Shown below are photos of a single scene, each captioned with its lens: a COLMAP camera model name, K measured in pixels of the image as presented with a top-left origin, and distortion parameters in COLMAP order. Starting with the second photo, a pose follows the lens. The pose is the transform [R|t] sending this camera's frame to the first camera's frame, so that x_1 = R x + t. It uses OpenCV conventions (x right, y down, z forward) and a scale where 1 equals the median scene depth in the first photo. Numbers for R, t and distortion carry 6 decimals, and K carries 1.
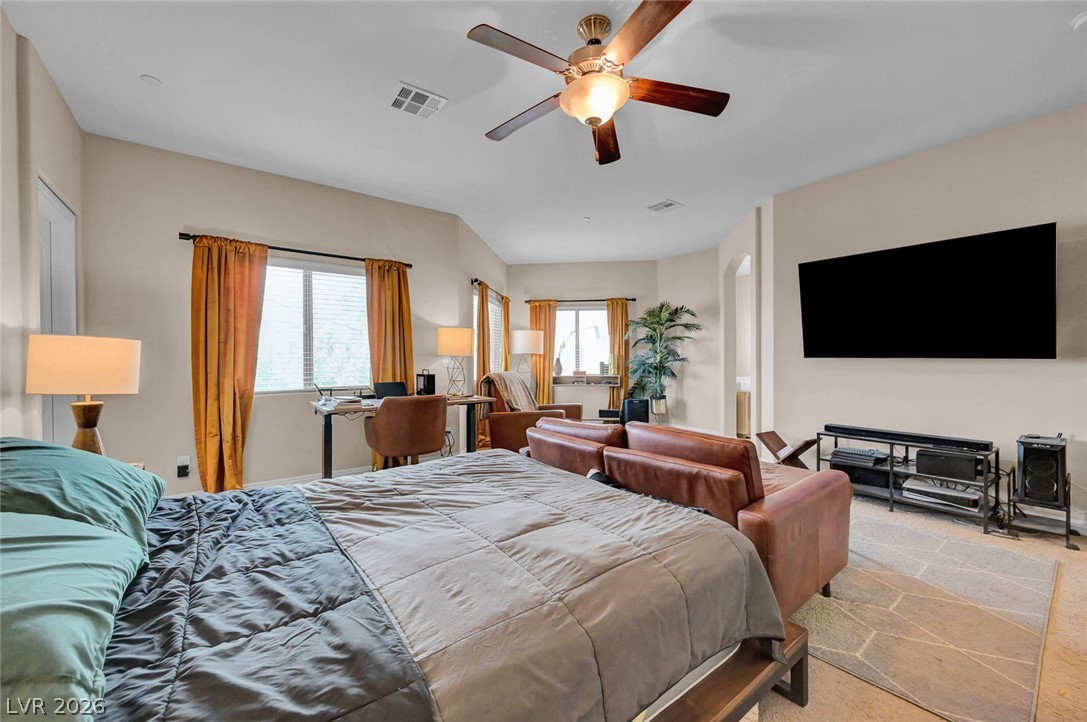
lens RADIAL K [[427.6, 0, 548.7], [0, 427.6, 361.7], [0, 0, 1]] dist [-0.001202, 0.000031]
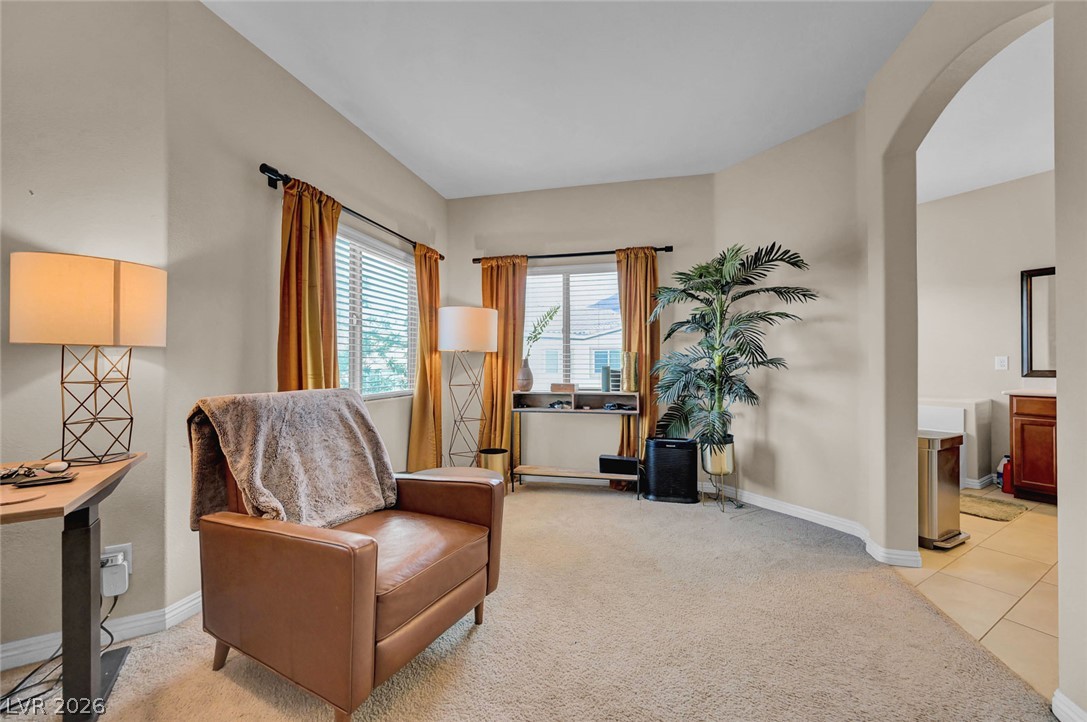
lens RADIAL K [[427.6, 0, 548.7], [0, 427.6, 361.7], [0, 0, 1]] dist [-0.001202, 0.000031]
pose [[0.993606, 0.002468, -0.112872, 0.115701], [-0.003595, 0.999946, -0.009780, -0.000197], [0.112842, 0.010123, 0.993561, 0.474126]]
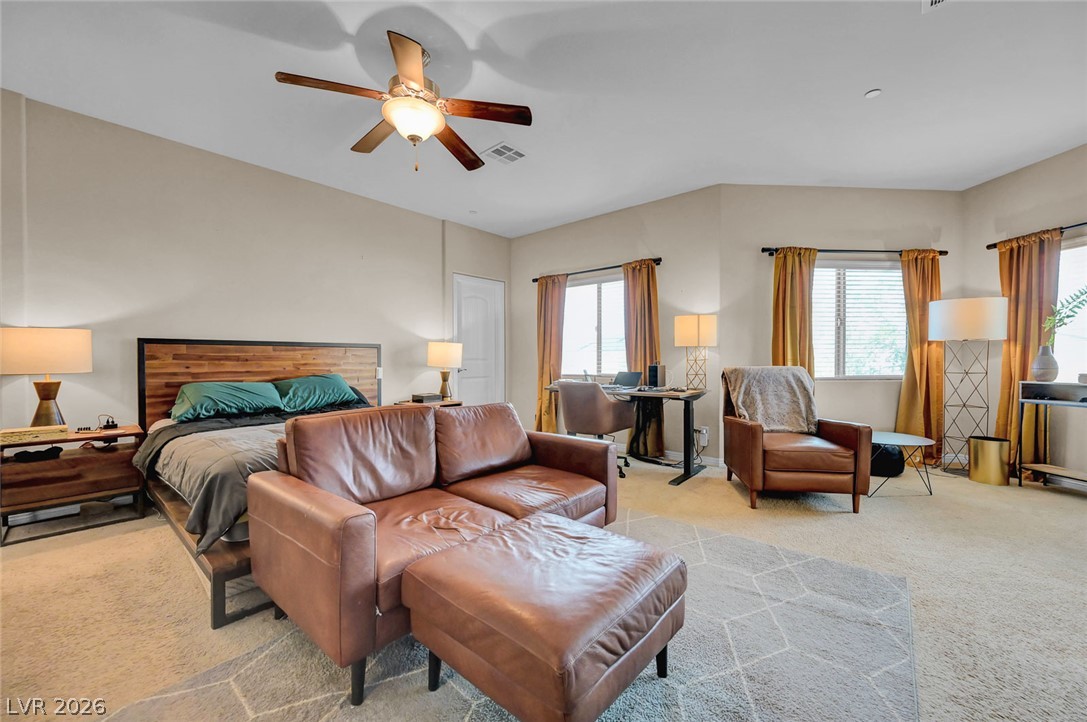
lens RADIAL K [[427.6, 0, 548.7], [0, 427.6, 361.7], [0, 0, 1]] dist [-0.001202, 0.000031]
pose [[0.199629, 0.007384, -0.979844, 0.398575], [-0.003065, 0.999971, 0.006911, 0.007543], [0.979867, 0.001623, 0.199646, 0.349447]]
